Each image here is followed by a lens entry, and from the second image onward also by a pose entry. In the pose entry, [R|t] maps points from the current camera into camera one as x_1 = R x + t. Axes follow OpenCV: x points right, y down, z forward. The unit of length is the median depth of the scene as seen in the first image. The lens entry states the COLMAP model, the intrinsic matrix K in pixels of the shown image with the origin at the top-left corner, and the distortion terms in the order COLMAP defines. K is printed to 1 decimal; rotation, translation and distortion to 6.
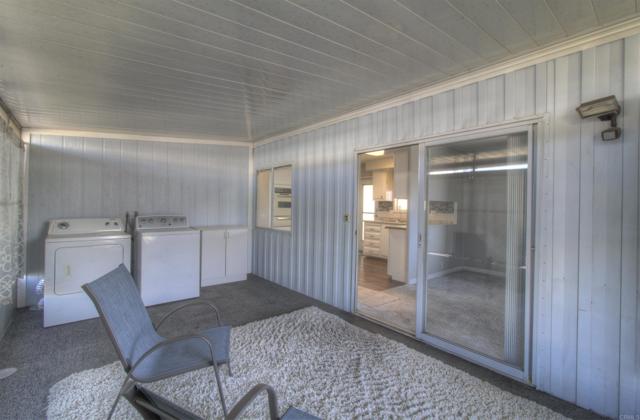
lens RADIAL K [[290.8, 0, 323.5], [0, 290.8, 206.4], [0, 0, 1]] dist [0.000180, 0.002733]
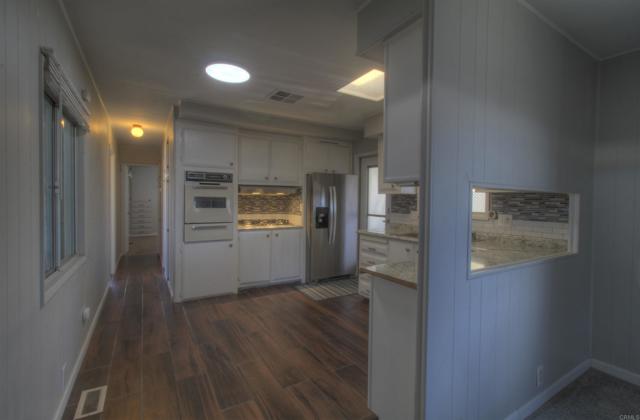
lens RADIAL K [[290.8, 0, 315.8], [0, 290.8, 208.6], [0, 0, 1]] dist [0.000180, 0.002733]
pose [[0.984200, -0.001112, -0.177055, 0.157839], [0.004636, 0.999799, 0.019491, -0.003733], [0.176998, -0.020004, 0.984008, 0.469768]]
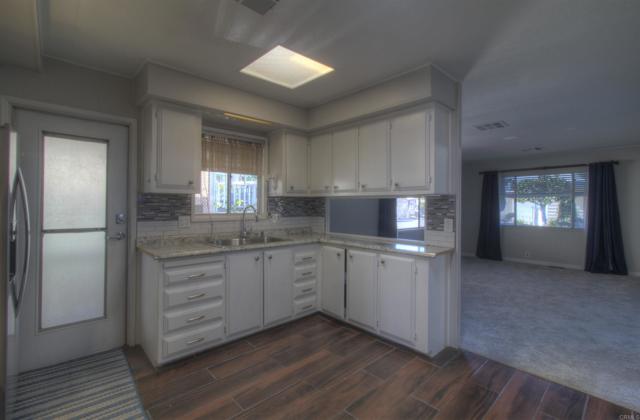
lens RADIAL K [[290.8, 0, 314.1], [0, 290.8, 209.2], [0, 0, 1]] dist [0.000180, 0.002733]
pose [[-0.023371, -0.038950, 0.998968, -0.174482], [-0.003887, 0.999237, 0.038870, -0.014473], [-0.999719, -0.002975, -0.023505, 0.856719]]
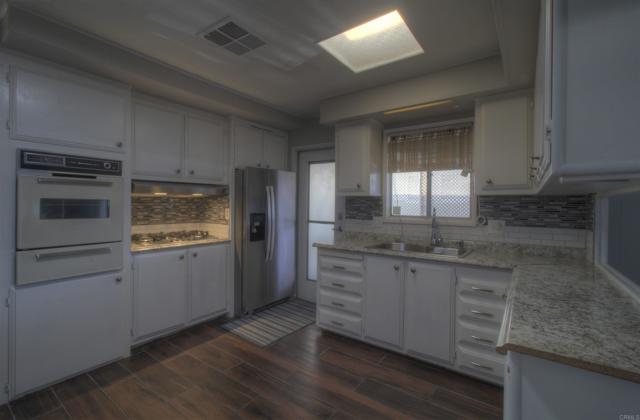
lens RADIAL K [[290.8, 0, 316.9], [0, 290.8, 207.6], [0, 0, 1]] dist [0.000180, 0.002733]
pose [[0.975596, -0.011542, 0.219272, 0.050267], [0.009154, 0.999887, 0.011900, -0.007956], [-0.219384, -0.009602, 0.975591, 0.610933]]
